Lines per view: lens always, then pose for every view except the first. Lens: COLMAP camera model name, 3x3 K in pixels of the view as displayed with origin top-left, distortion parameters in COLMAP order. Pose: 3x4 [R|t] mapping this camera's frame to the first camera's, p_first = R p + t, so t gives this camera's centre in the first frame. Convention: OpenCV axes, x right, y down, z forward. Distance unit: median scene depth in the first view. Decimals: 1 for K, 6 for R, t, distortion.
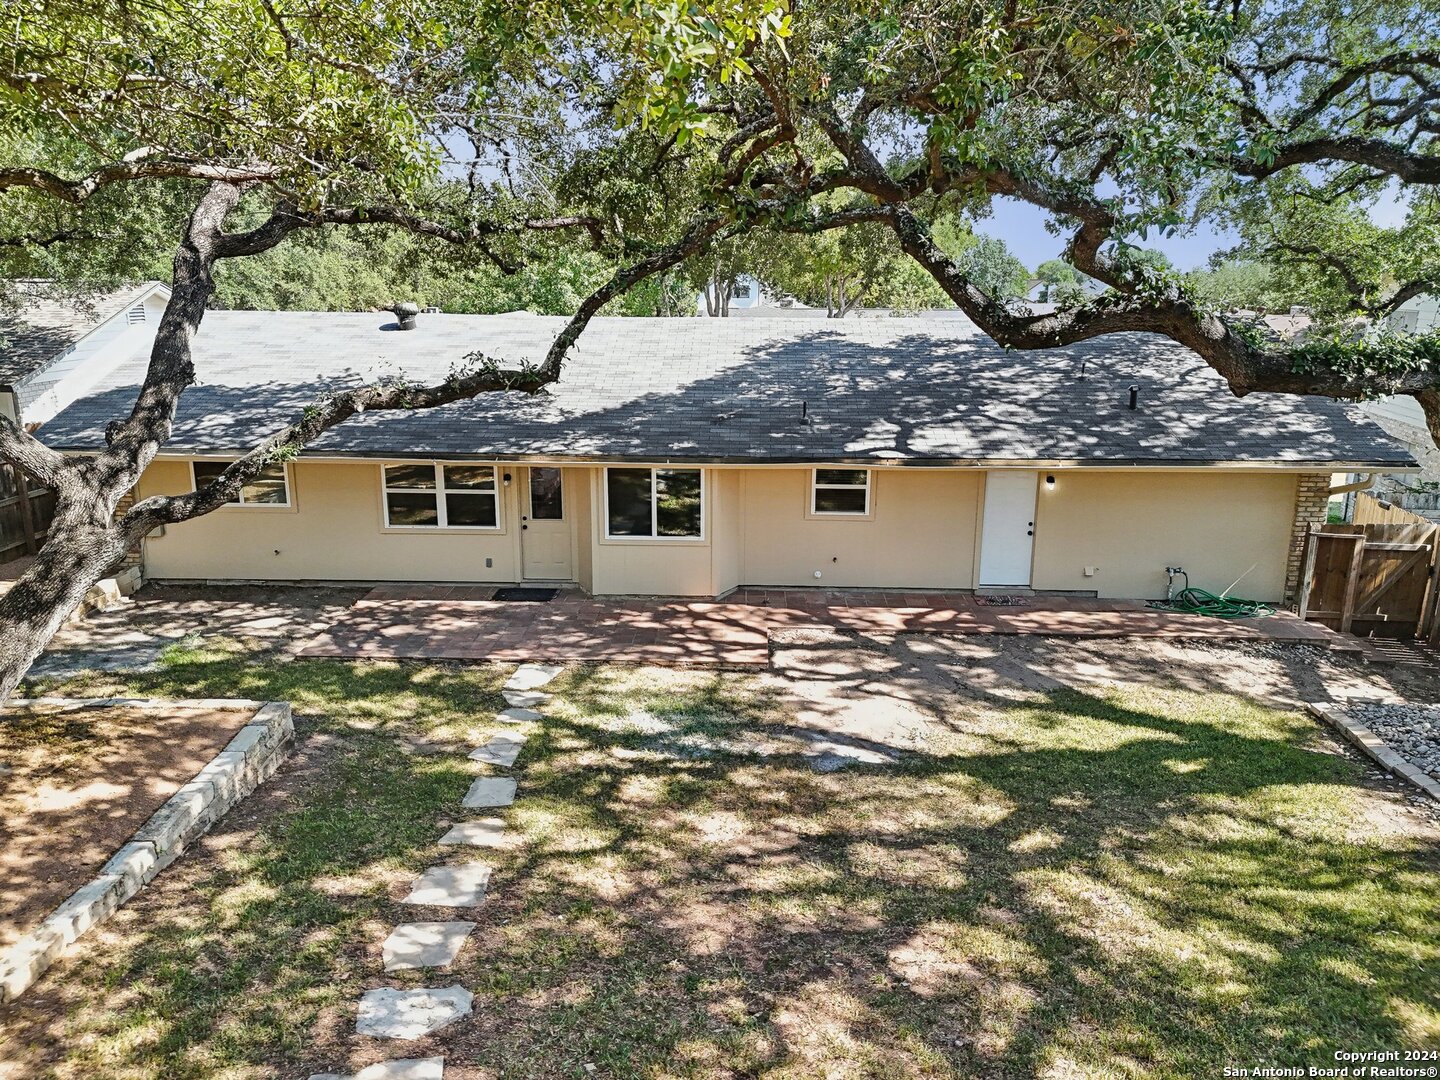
lens RADIAL K [[1110.5, 0, 720.0], [0, 1110.5, 540.0], [0, 0, 1]] dist [0.100791, -0.109463]
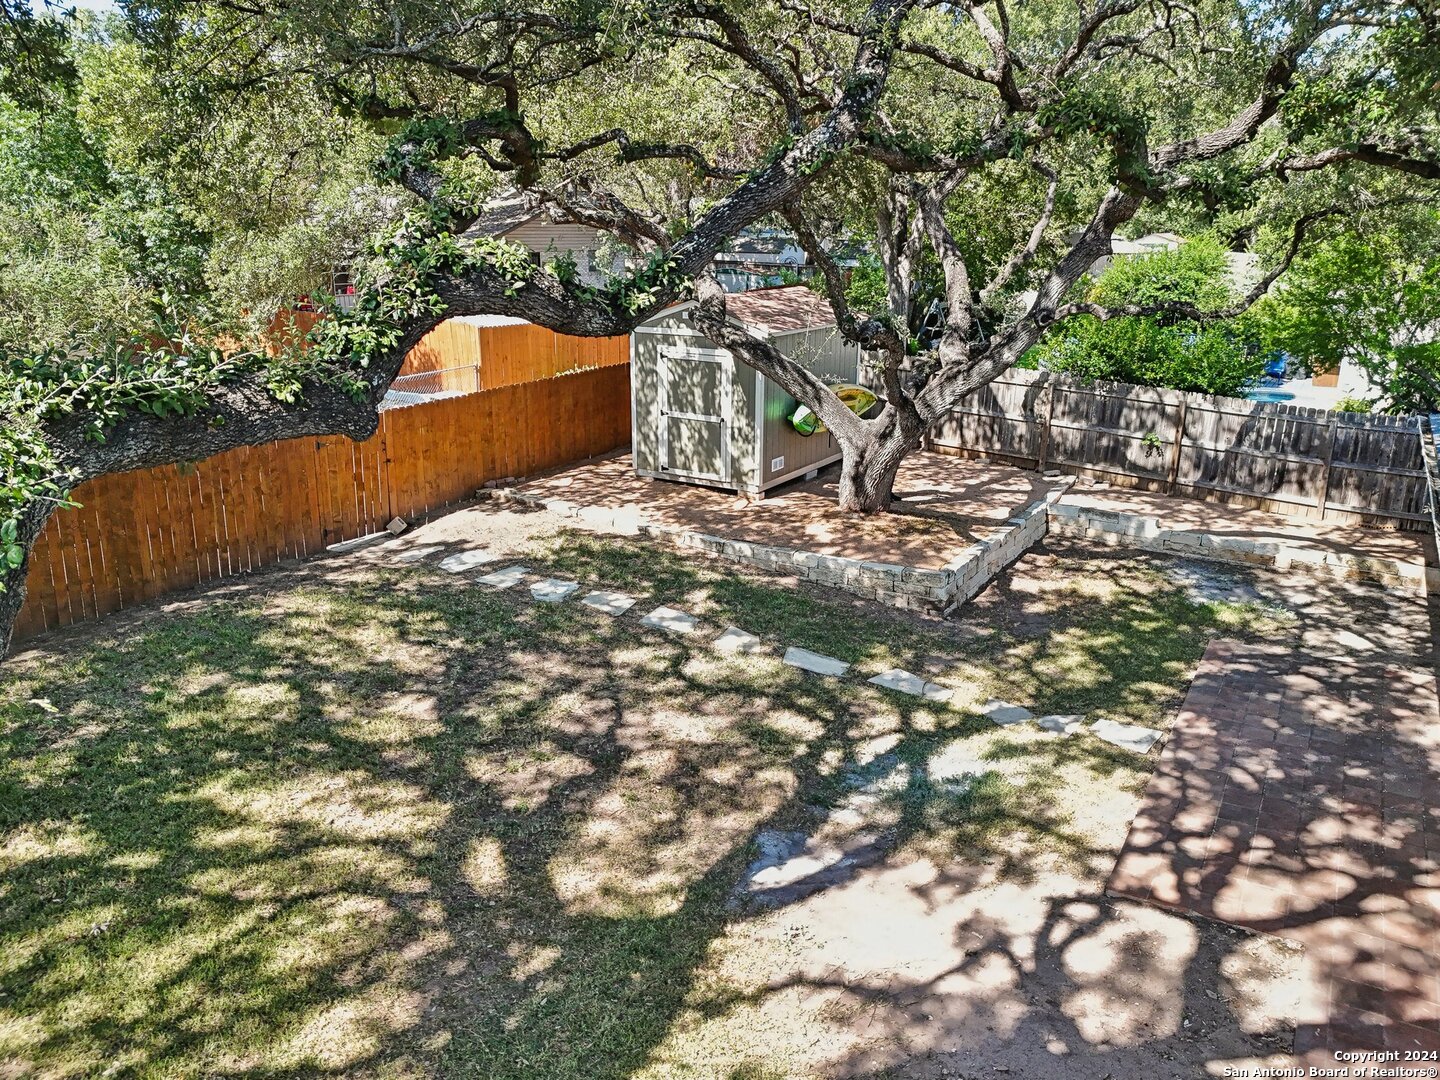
lens RADIAL K [[1110.5, 0, 720.0], [0, 1110.5, 540.0], [0, 0, 1]] dist [0.100791, -0.109463]
pose [[-0.506426, 0.219134, -0.833975, 0.654911], [-0.213745, 0.905082, 0.367613, -0.250216], [0.835372, 0.364426, -0.411518, 1.065796]]
